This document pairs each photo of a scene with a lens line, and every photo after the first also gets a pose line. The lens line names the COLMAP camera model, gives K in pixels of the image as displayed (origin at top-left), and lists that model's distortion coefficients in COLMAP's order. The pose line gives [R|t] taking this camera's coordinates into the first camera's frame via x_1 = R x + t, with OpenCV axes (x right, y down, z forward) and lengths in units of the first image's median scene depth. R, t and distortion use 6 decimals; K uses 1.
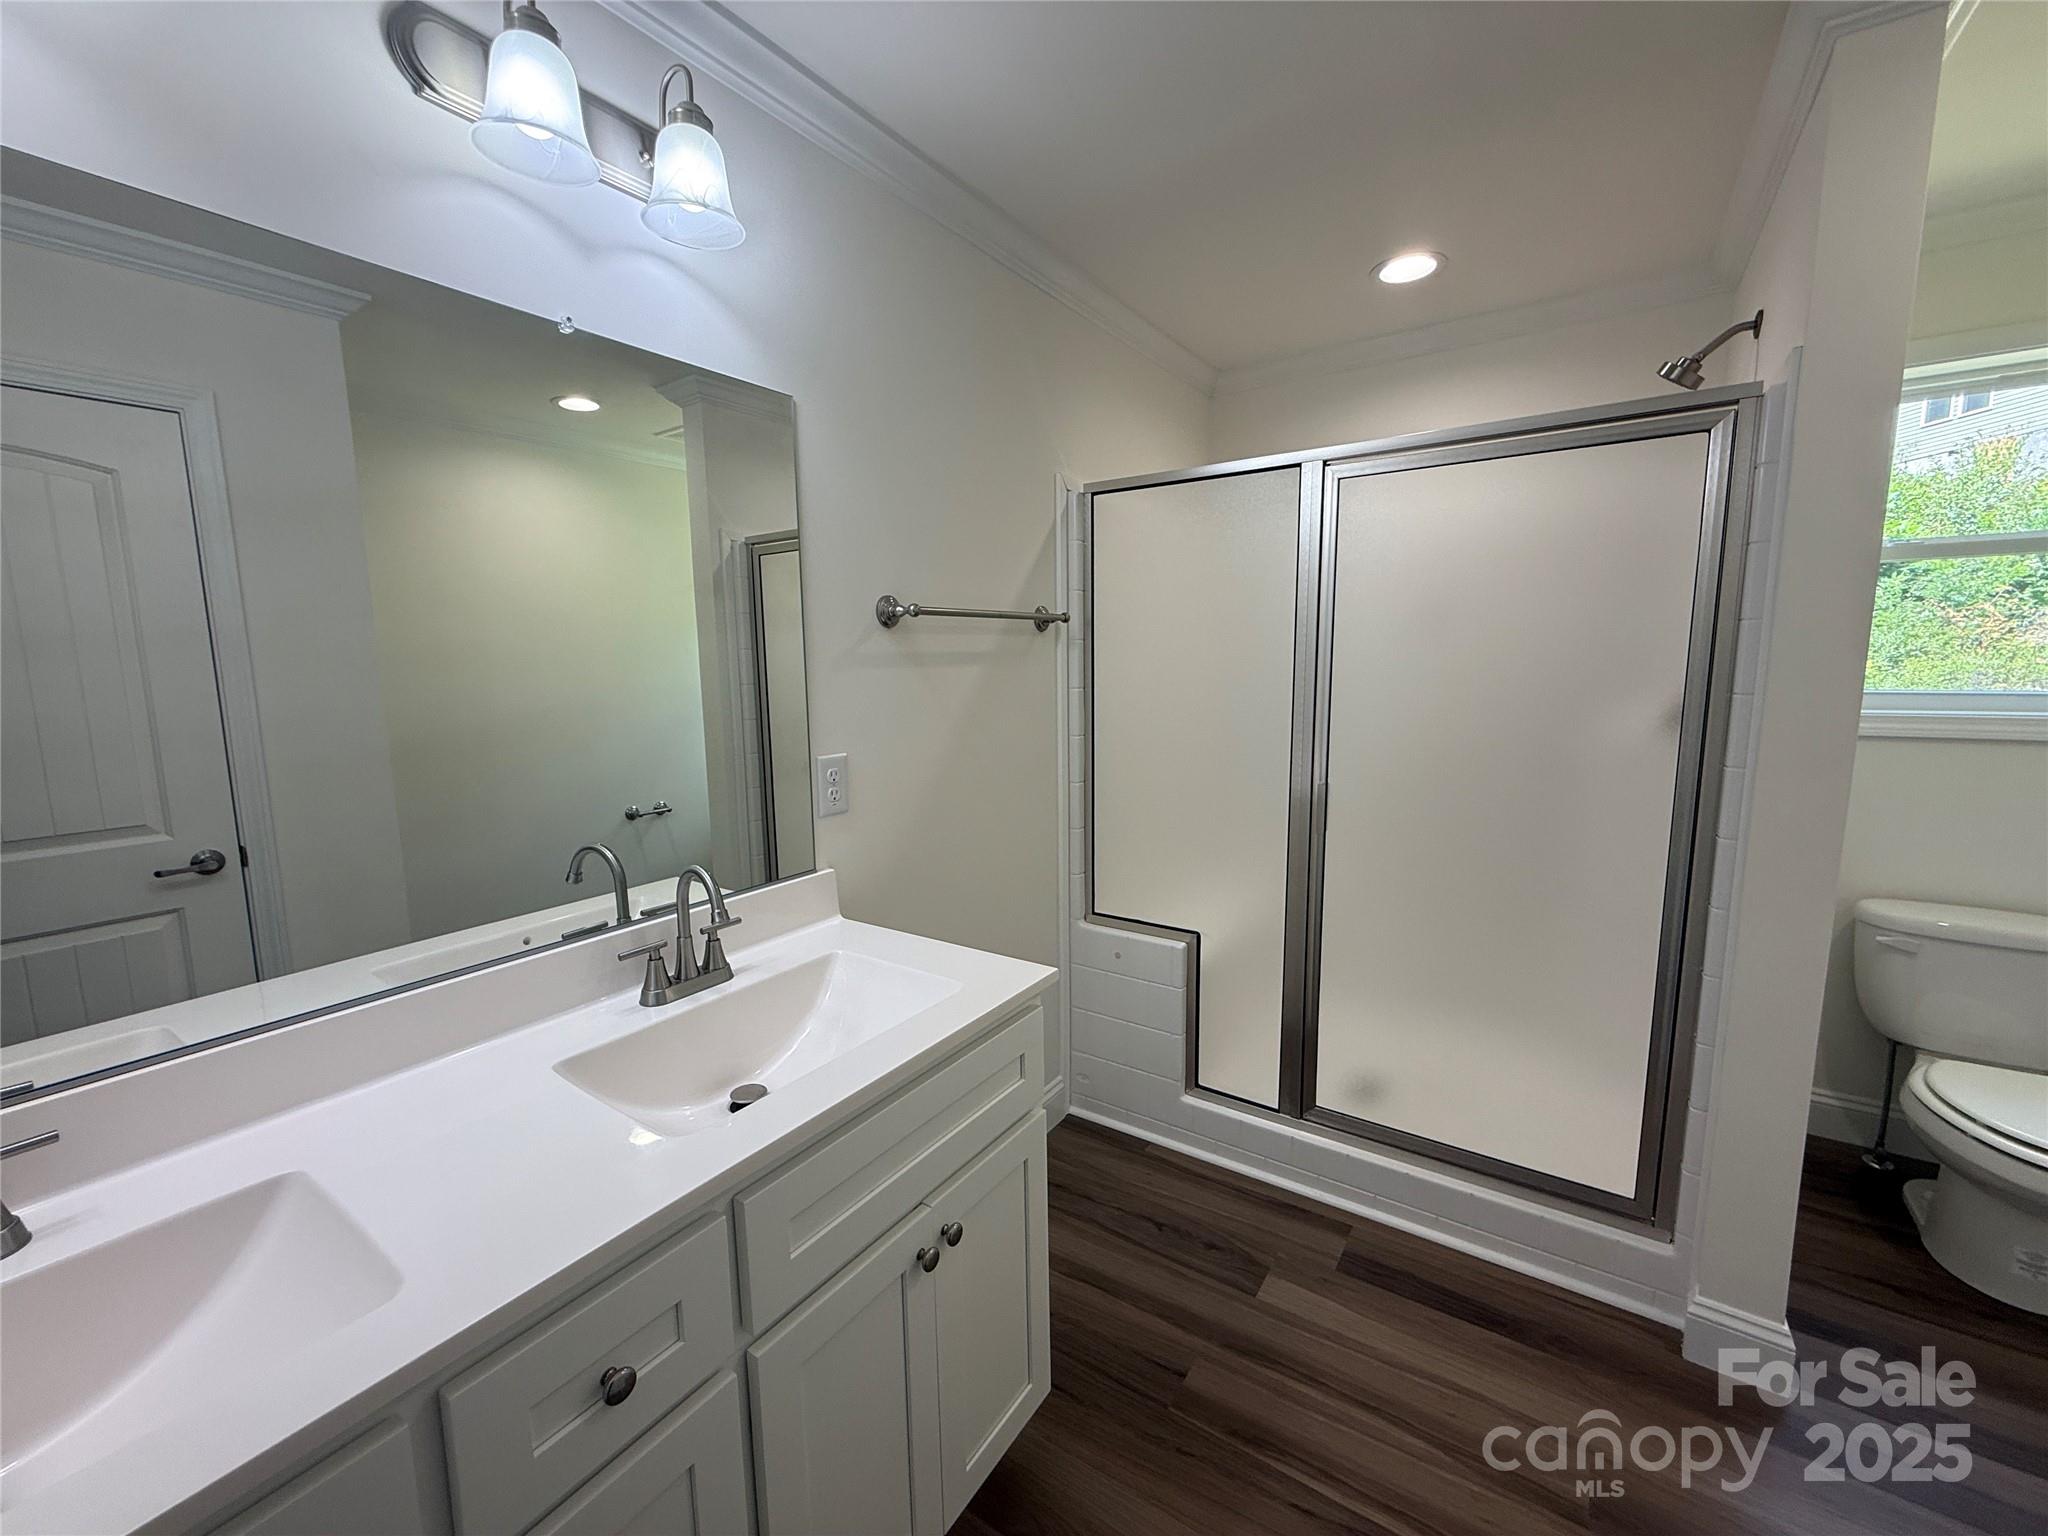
lens RADIAL K [[815.4, 0, 1018.4], [0, 815.4, 768.0], [0, 0, 1]] dist [-0.002013, -0.000320]
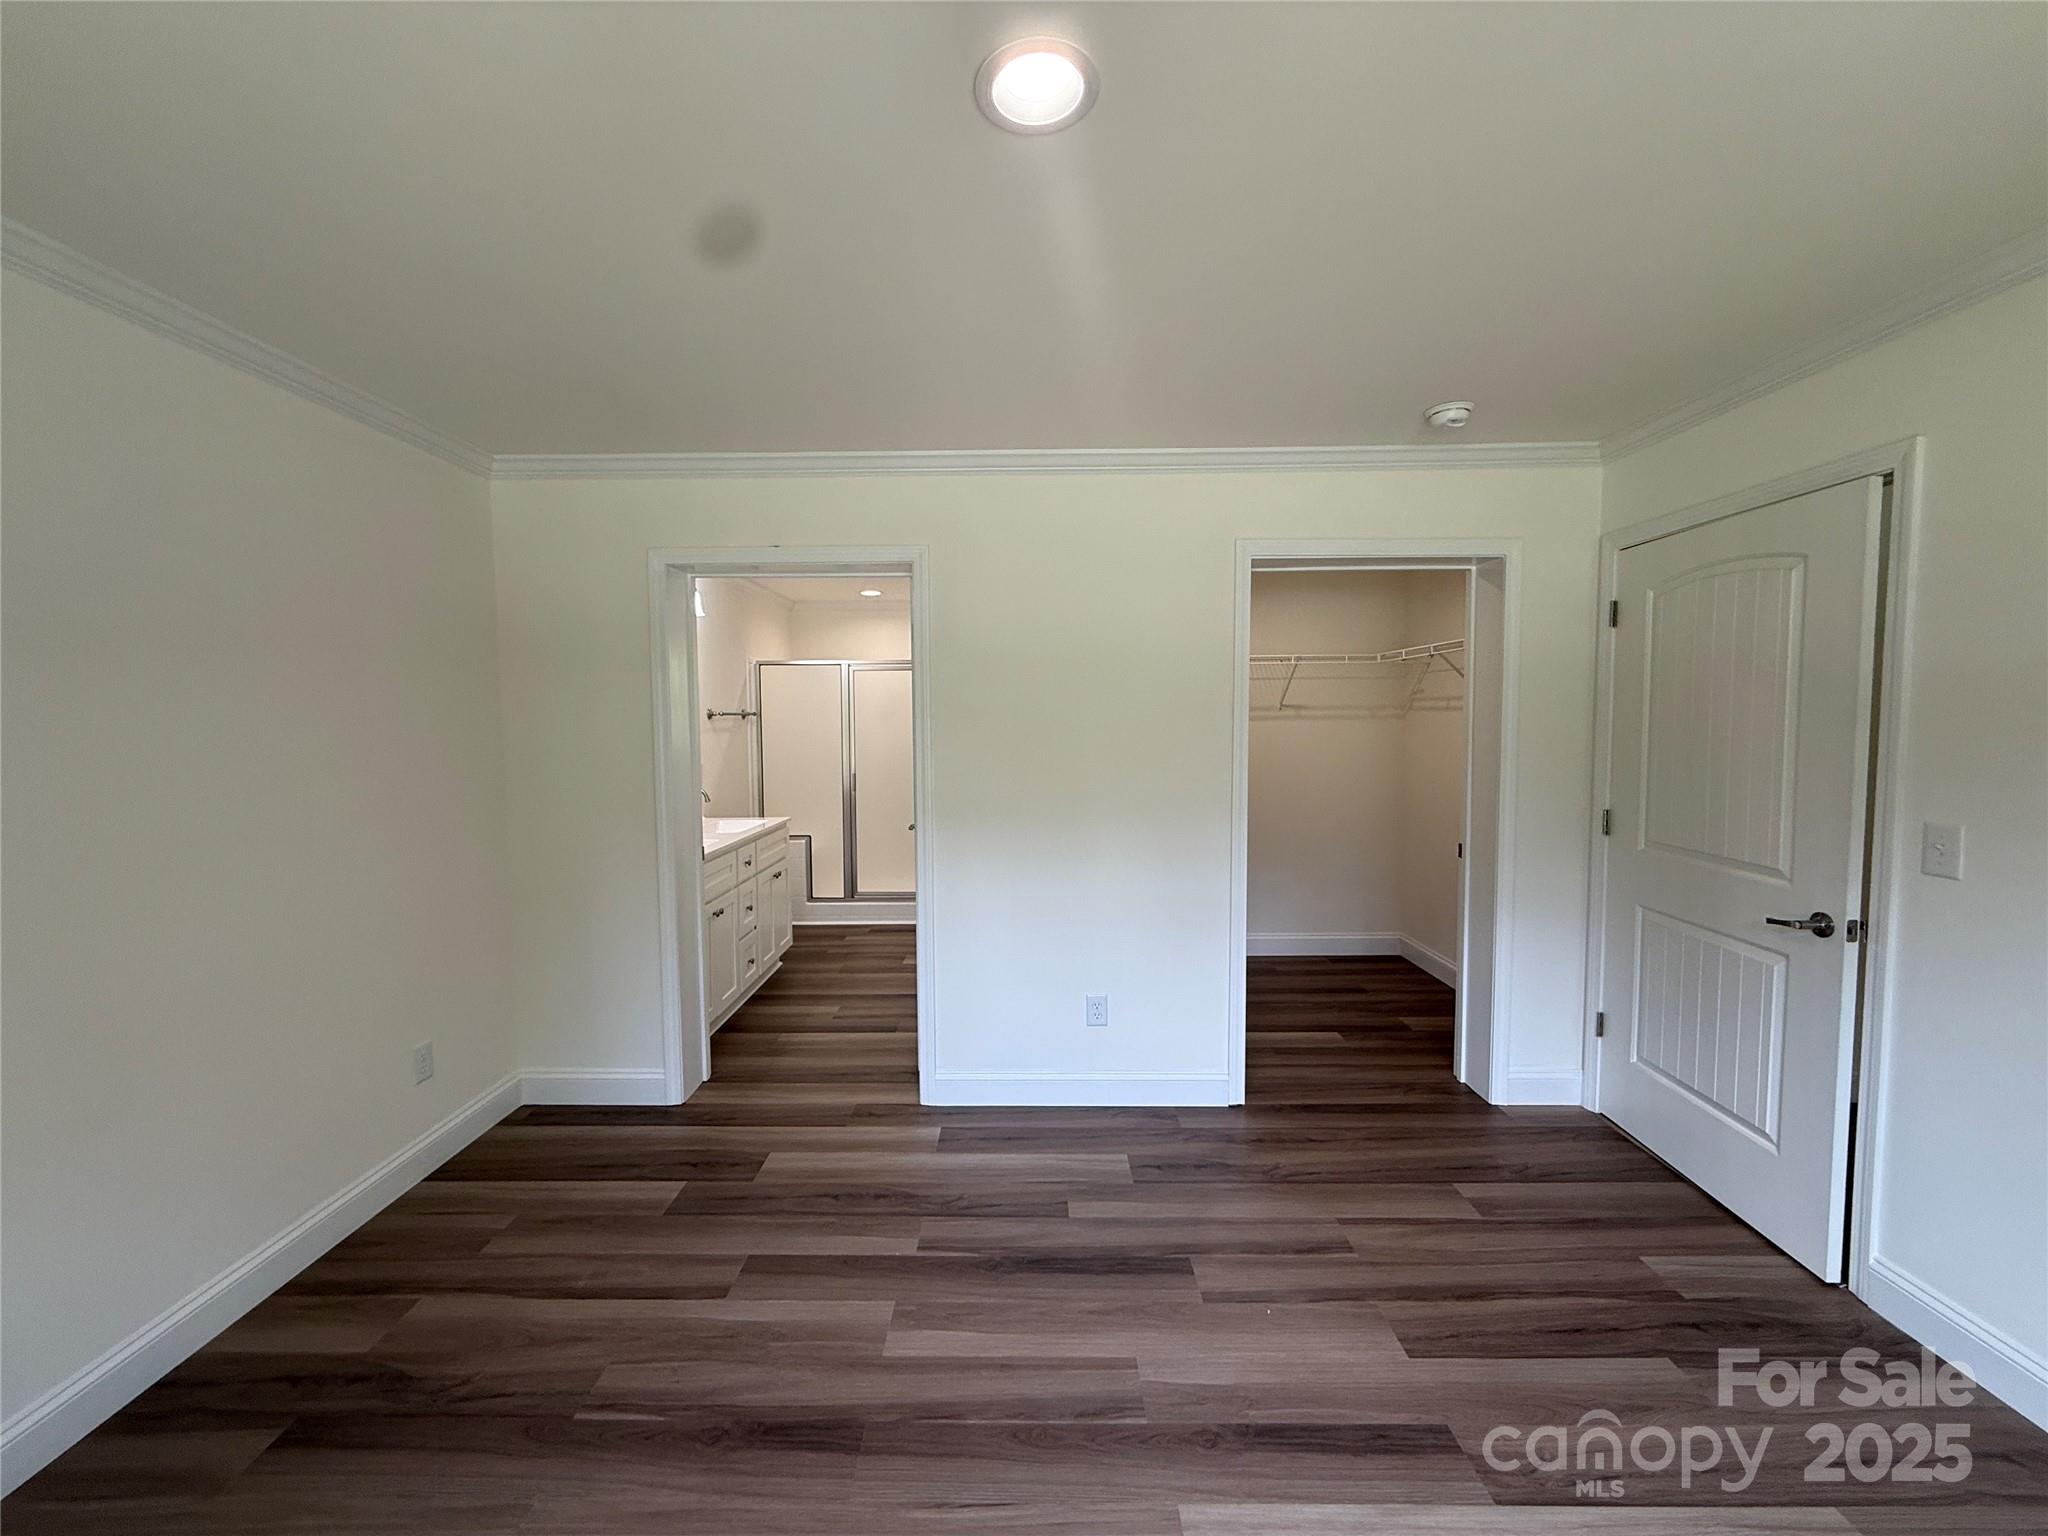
lens RADIAL K [[833.6, 0, 1027.9], [0, 833.6, 733.7], [0, 0, 1]] dist [-0.028803, 0.000085]
pose [[0.831951, -0.006627, 0.554810, -0.865684], [0.077895, 0.991421, -0.104963, 0.278899], [-0.549355, 0.130541, 0.825329, -2.076611]]
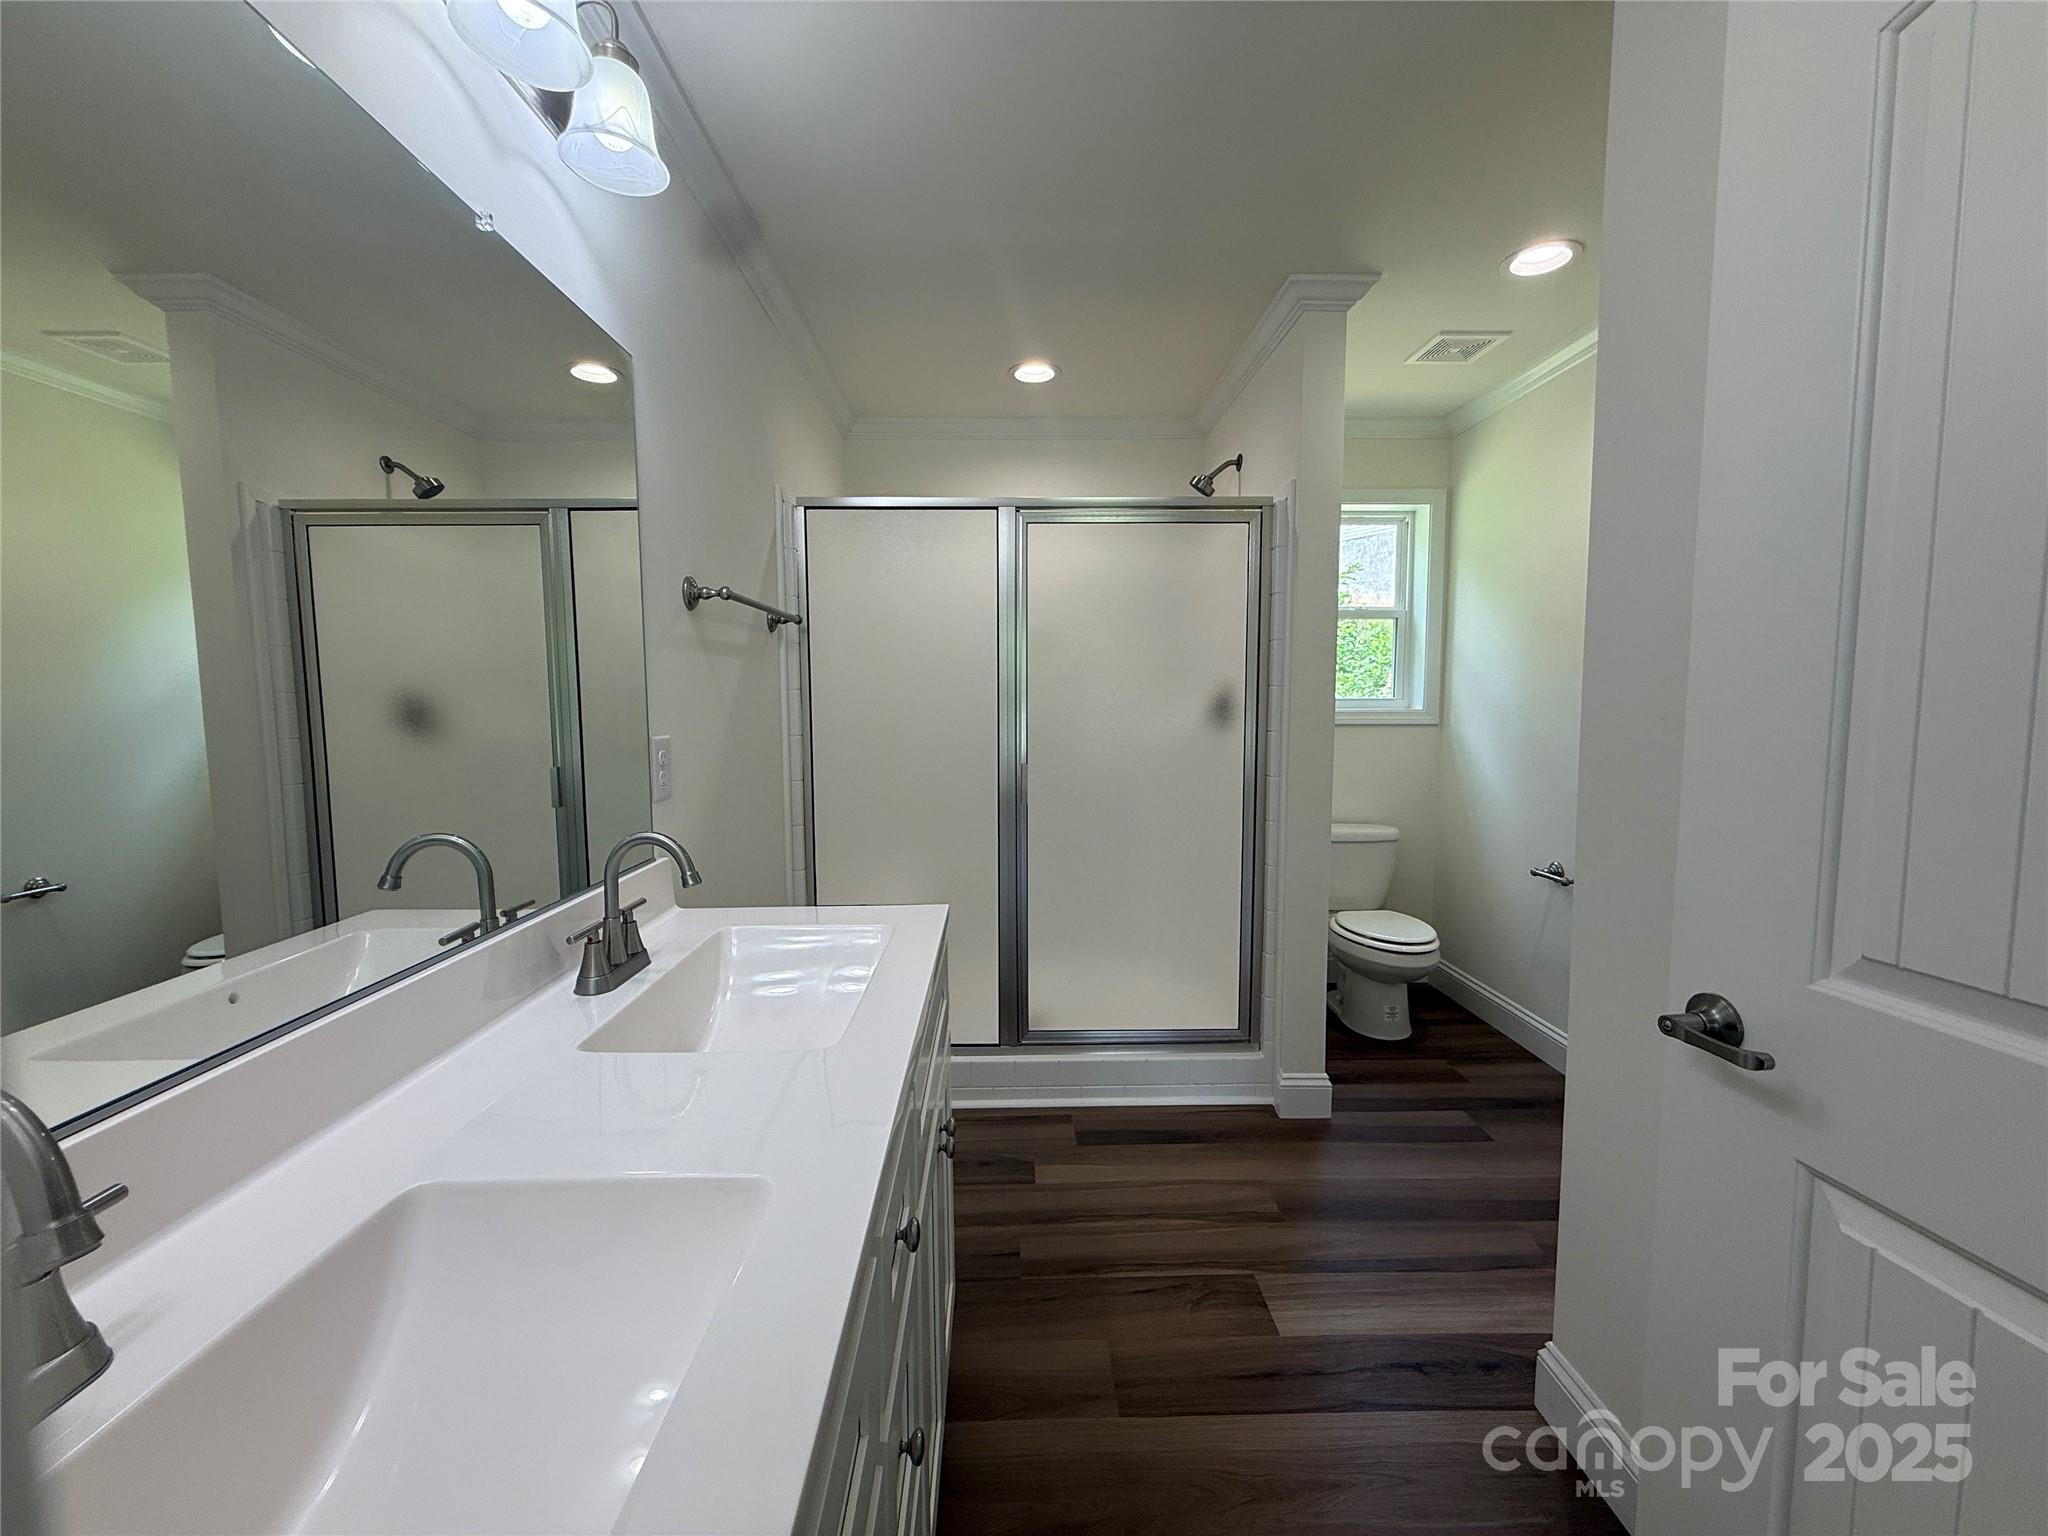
lens RADIAL K [[815.8, 0, 1018.2], [0, 815.8, 768.7], [0, 0, 1]] dist [-0.001887, -0.000451]
pose [[0.810831, -0.039433, 0.583950, -0.423068], [0.072000, 0.996870, -0.032656, 0.078024], [-0.580834, 0.068523, 0.811133, -0.004315]]
